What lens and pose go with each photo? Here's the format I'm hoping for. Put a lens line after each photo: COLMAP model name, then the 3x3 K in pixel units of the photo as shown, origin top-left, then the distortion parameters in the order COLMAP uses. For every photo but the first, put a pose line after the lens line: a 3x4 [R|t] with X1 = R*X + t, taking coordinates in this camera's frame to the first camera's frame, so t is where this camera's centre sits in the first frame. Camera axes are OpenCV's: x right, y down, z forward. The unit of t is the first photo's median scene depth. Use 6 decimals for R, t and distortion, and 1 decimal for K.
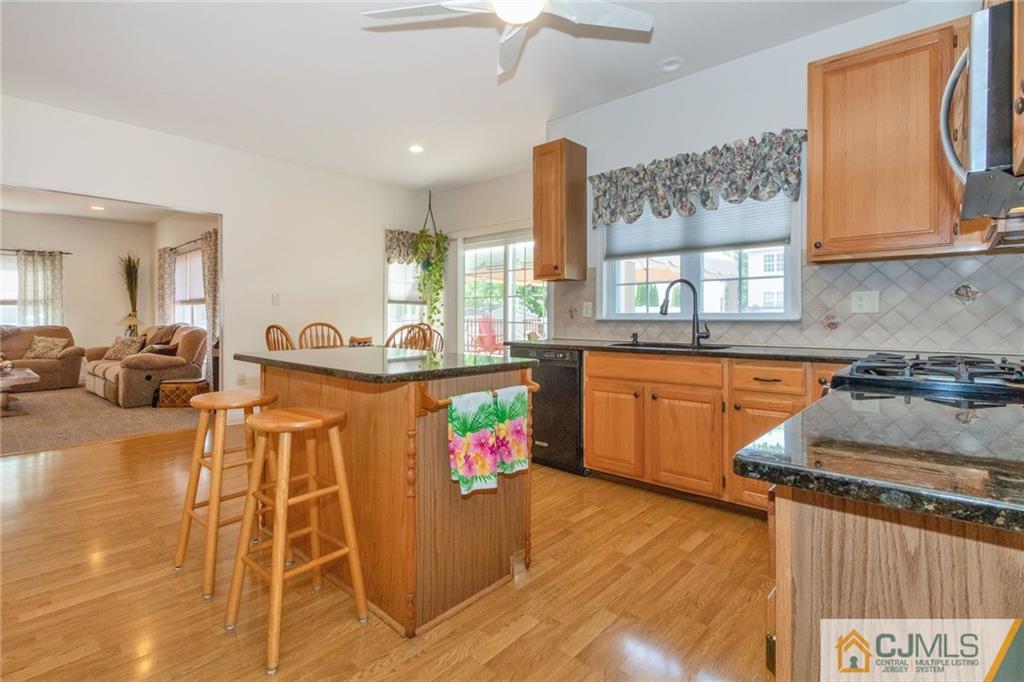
lens RADIAL K [[486.2, 0, 492.3], [0, 486.2, 314.5], [0, 0, 1]] dist [0.000535, -0.000099]
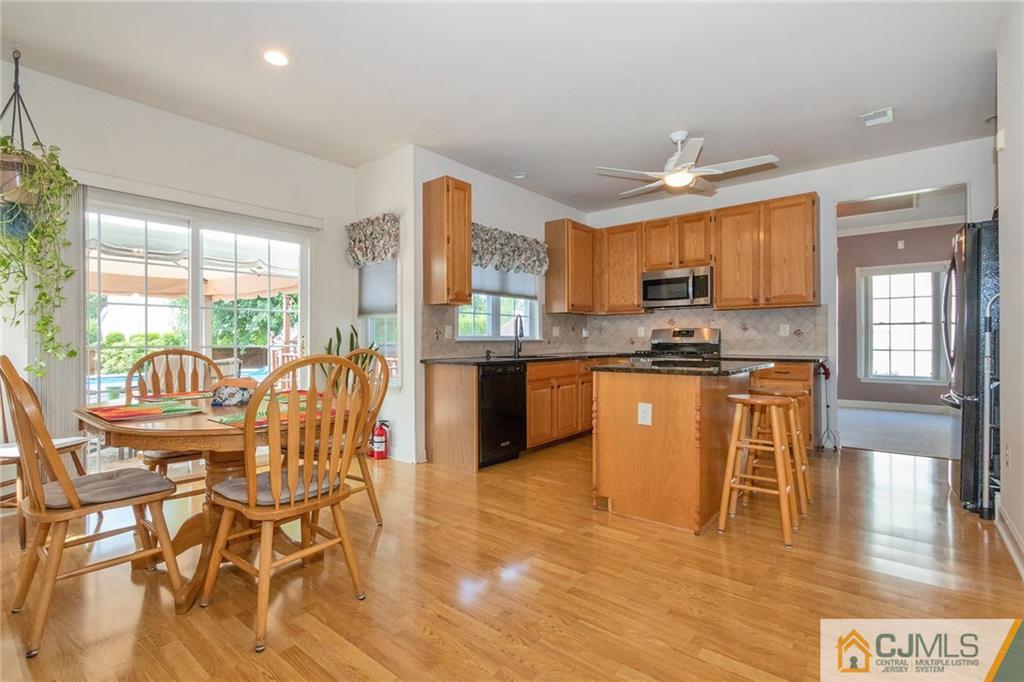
lens RADIAL K [[481.1, 0, 512.0], [0, 481.1, 341.0], [0, 0, 1]] dist [0.000880, -0.000194]
pose [[-0.063114, 0.002804, 0.998002, -0.979153], [-0.001173, 0.999995, -0.002884, 0.014948], [-0.998006, -0.001353, -0.063110, 0.948779]]
